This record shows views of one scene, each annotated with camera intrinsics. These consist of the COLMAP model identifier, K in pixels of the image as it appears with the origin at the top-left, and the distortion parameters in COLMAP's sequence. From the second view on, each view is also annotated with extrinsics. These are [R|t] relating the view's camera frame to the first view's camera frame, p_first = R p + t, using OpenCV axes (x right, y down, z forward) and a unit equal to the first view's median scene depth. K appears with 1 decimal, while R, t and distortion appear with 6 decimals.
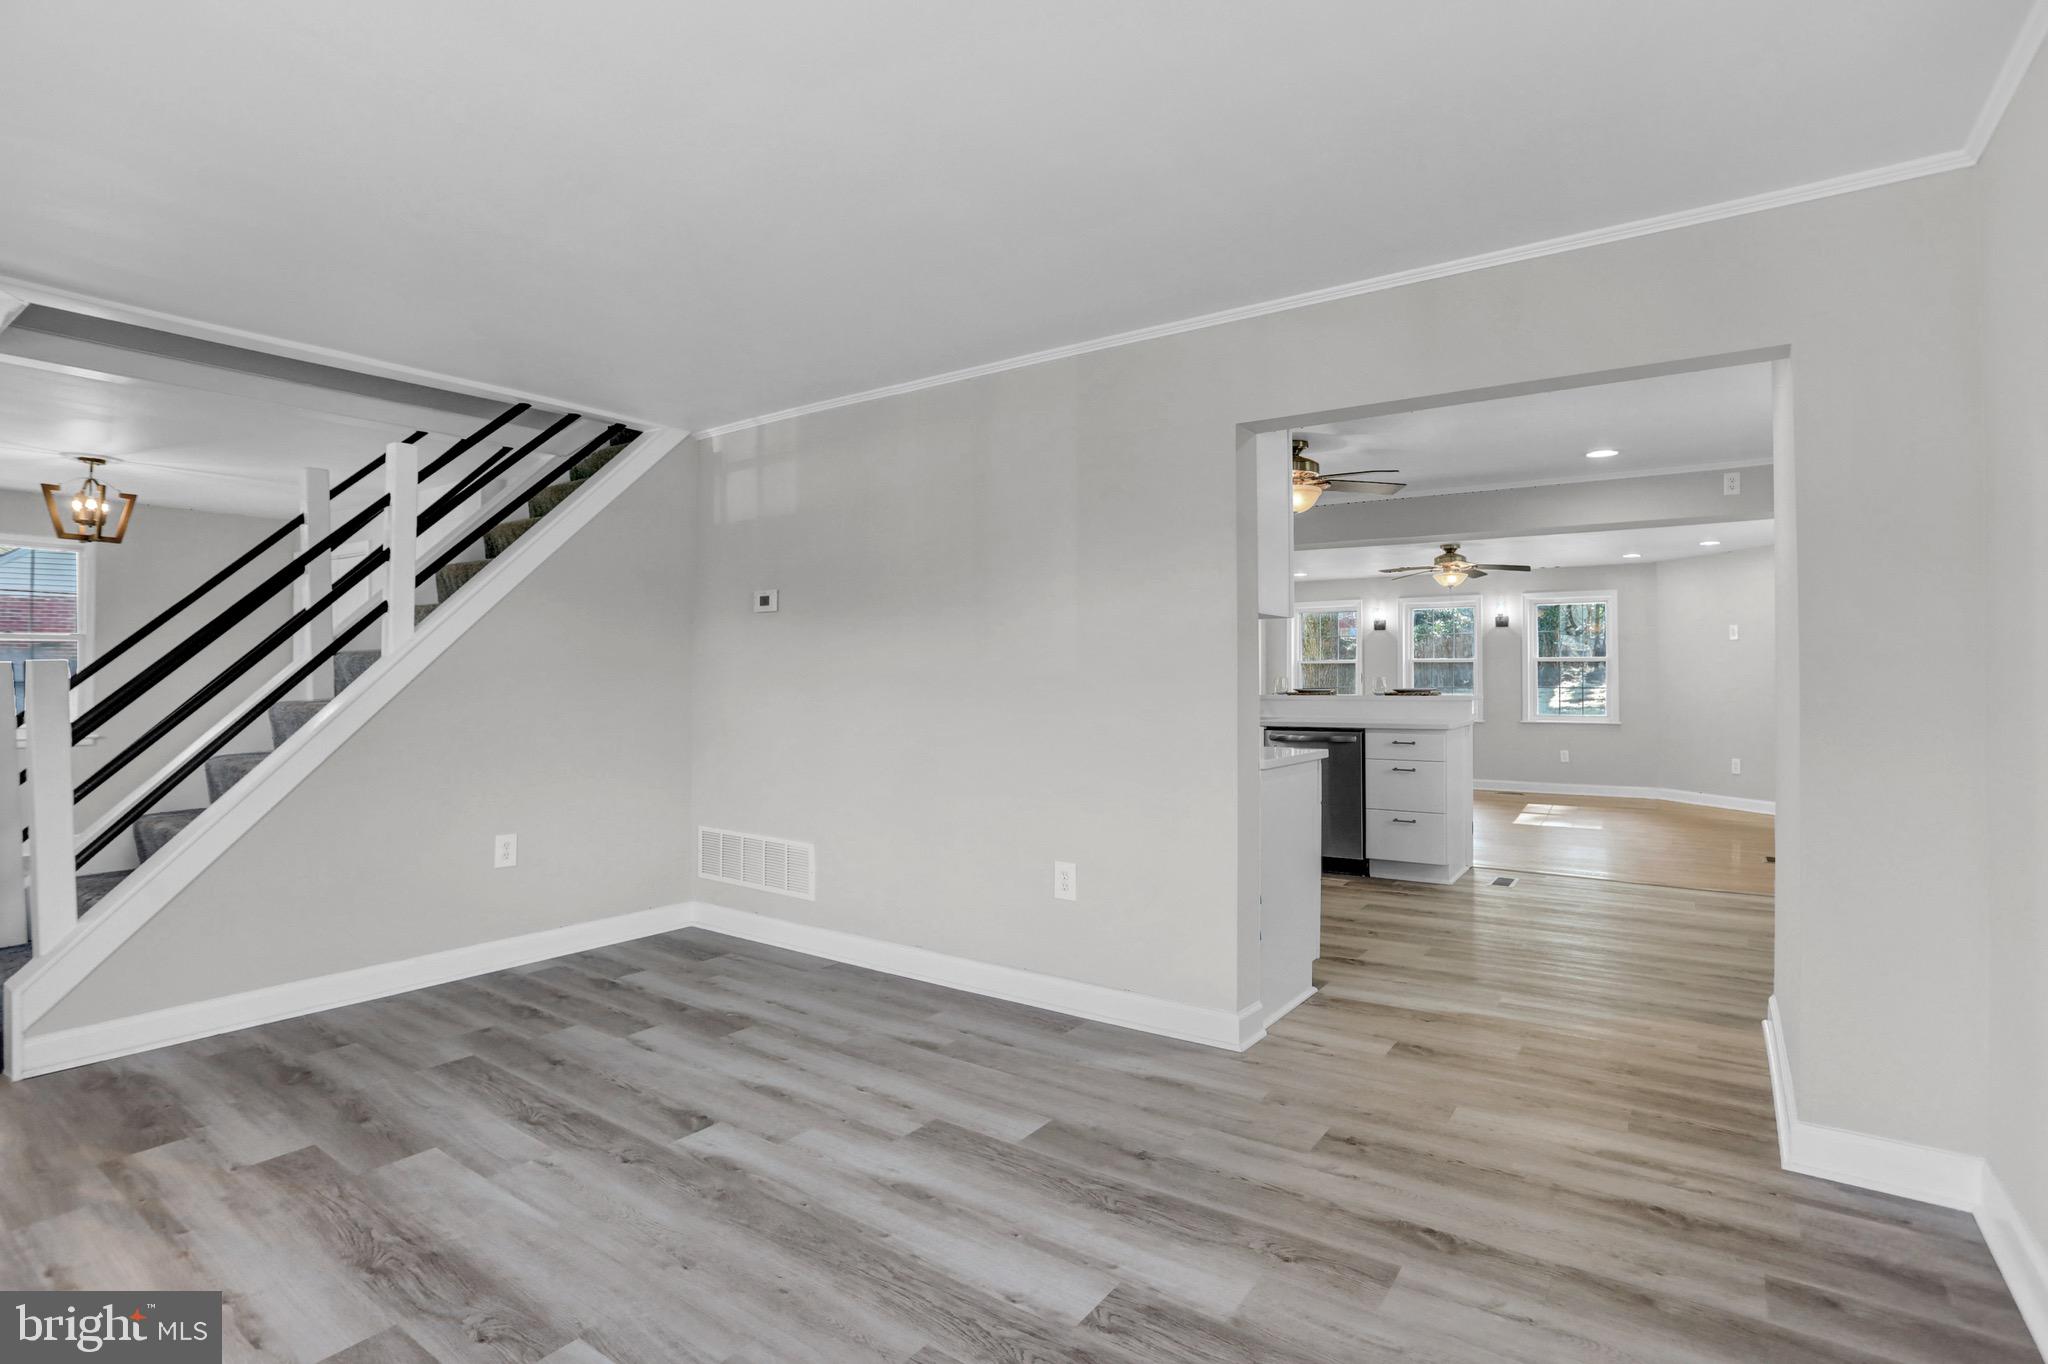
lens RADIAL K [[990.2, 0, 1040.1], [0, 990.2, 672.5], [0, 0, 1]] dist [-0.065474, 0.023922]
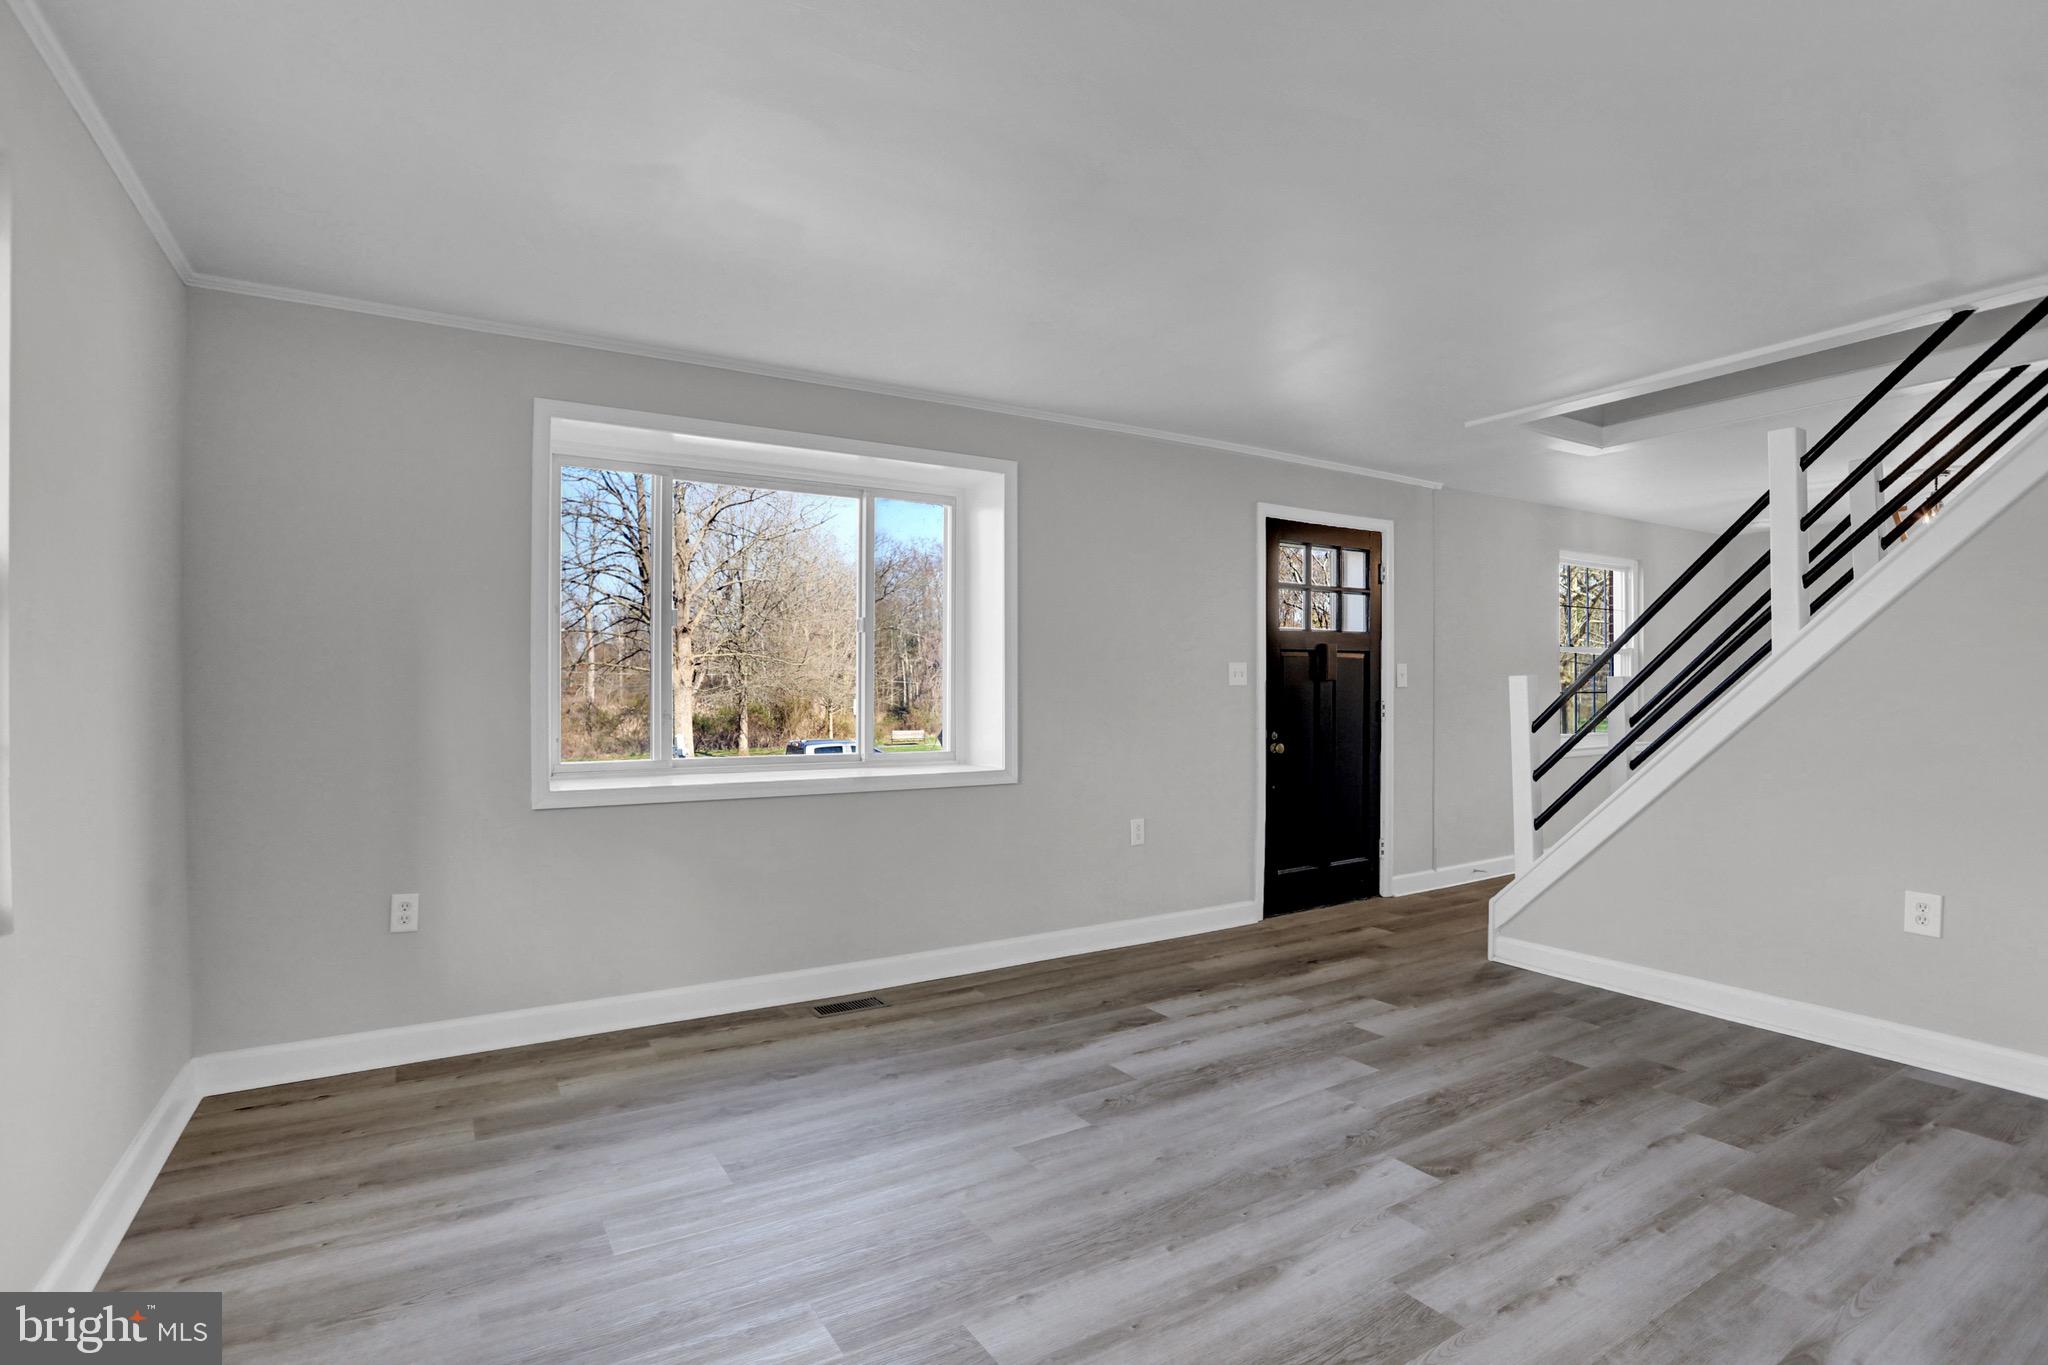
lens RADIAL K [[987.7, 0, 1018.1], [0, 987.7, 686.5], [0, 0, 1]] dist [-0.076044, 0.031529]
pose [[-0.405679, -0.003493, -0.914009, 0.574318], [0.008456, 0.999936, -0.007575, 0.006801], [0.913976, -0.010801, -0.405624, 0.894935]]
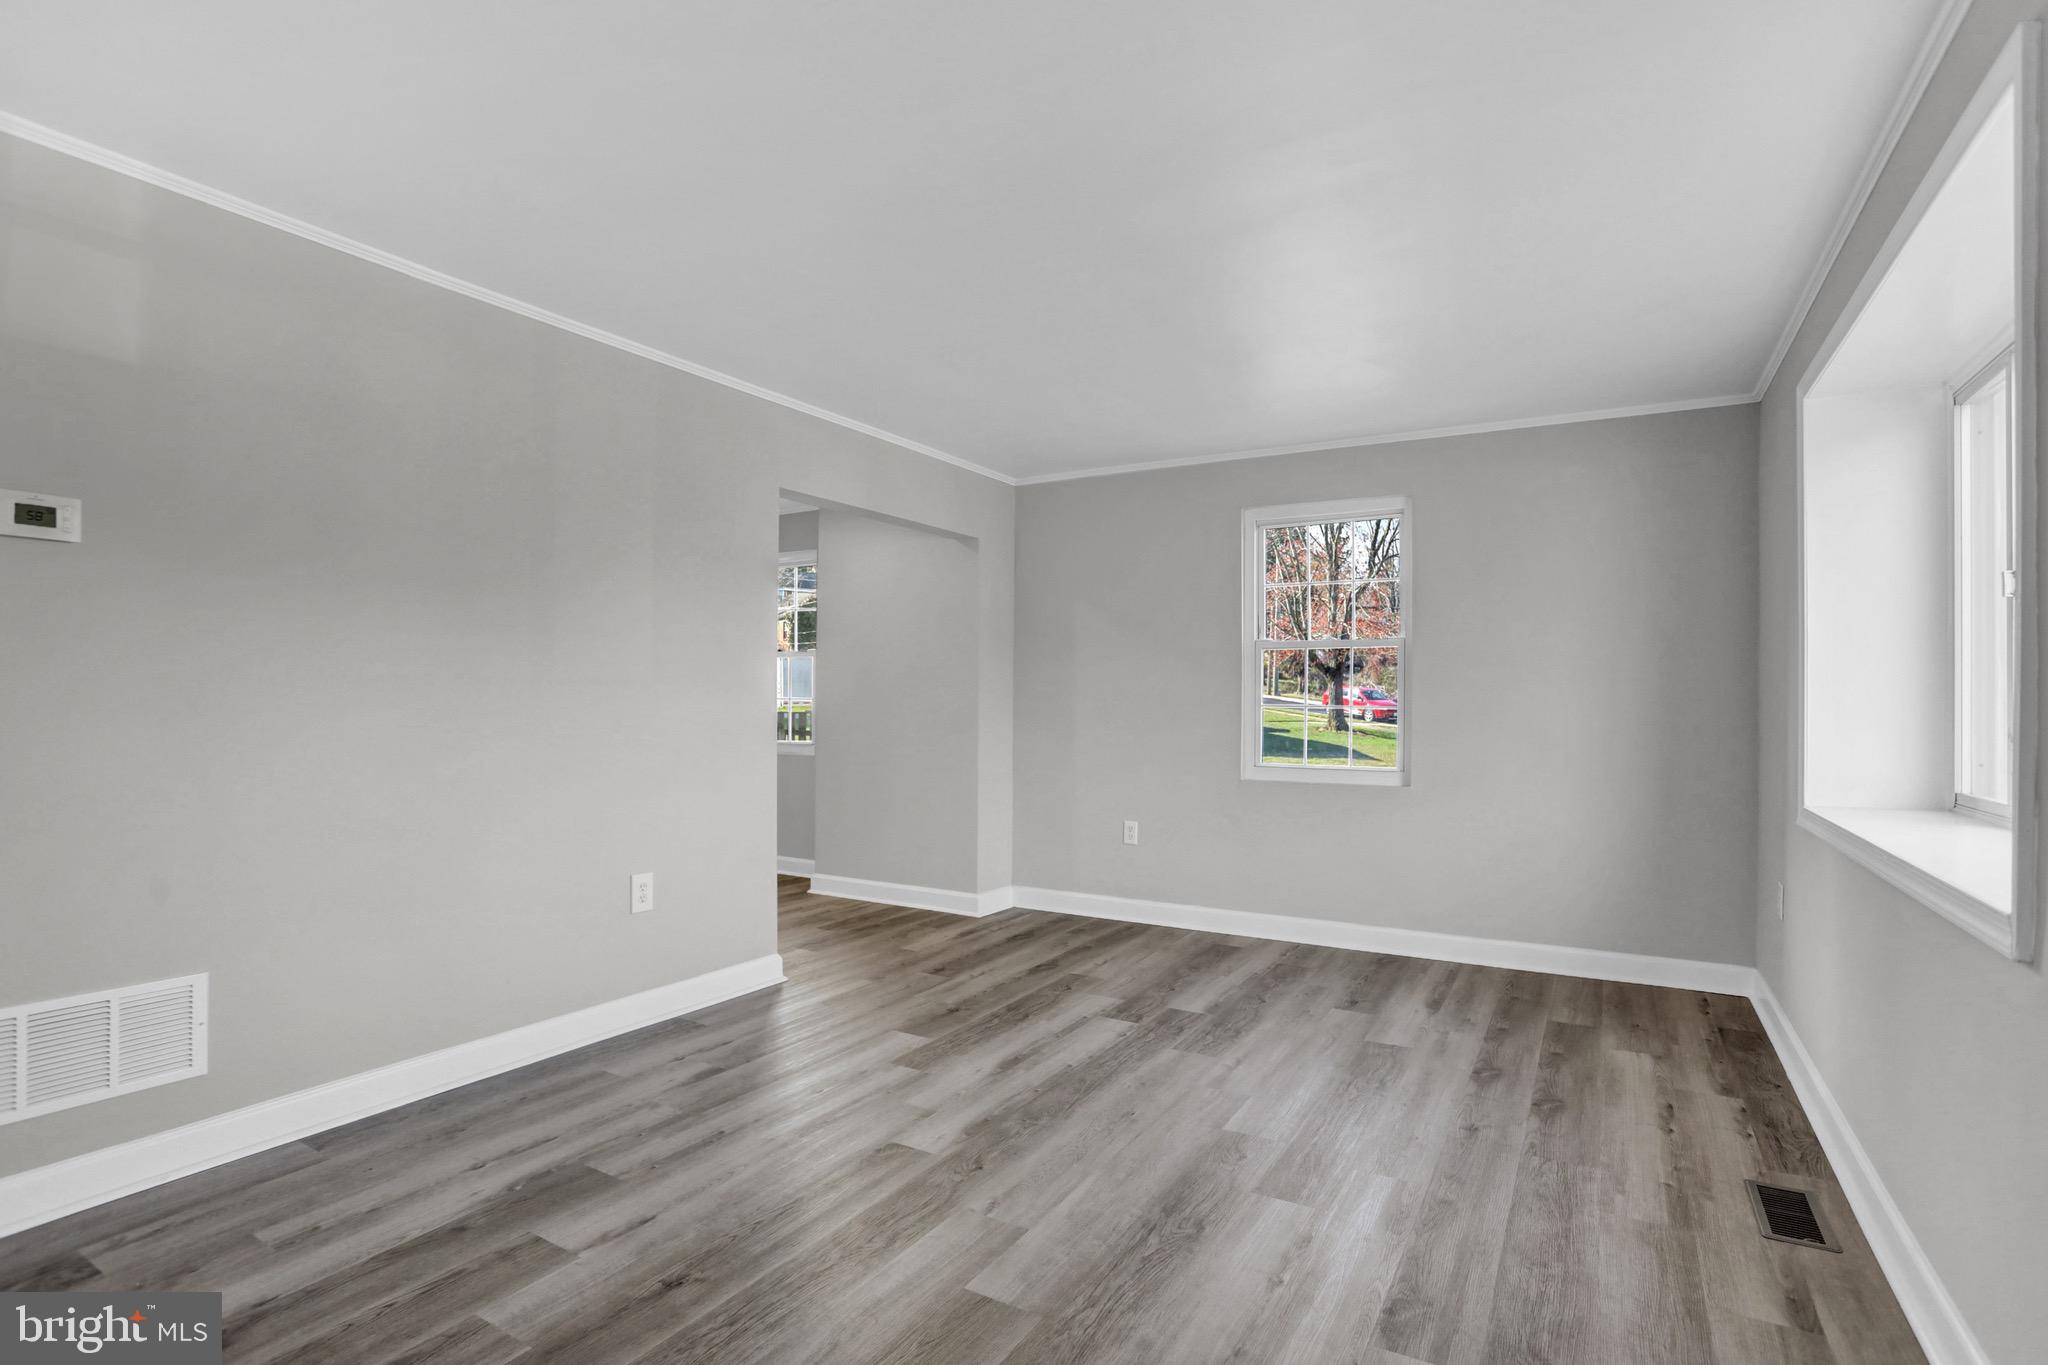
lens RADIAL K [[987.7, 0, 1018.1], [0, 987.7, 686.5], [0, 0, 1]] dist [-0.076044, 0.031529]
pose [[-0.060107, 0.010803, 0.998133, -1.169244], [-0.017258, 0.999781, -0.011860, 0.014157], [-0.998043, -0.017939, -0.059907, 0.834251]]
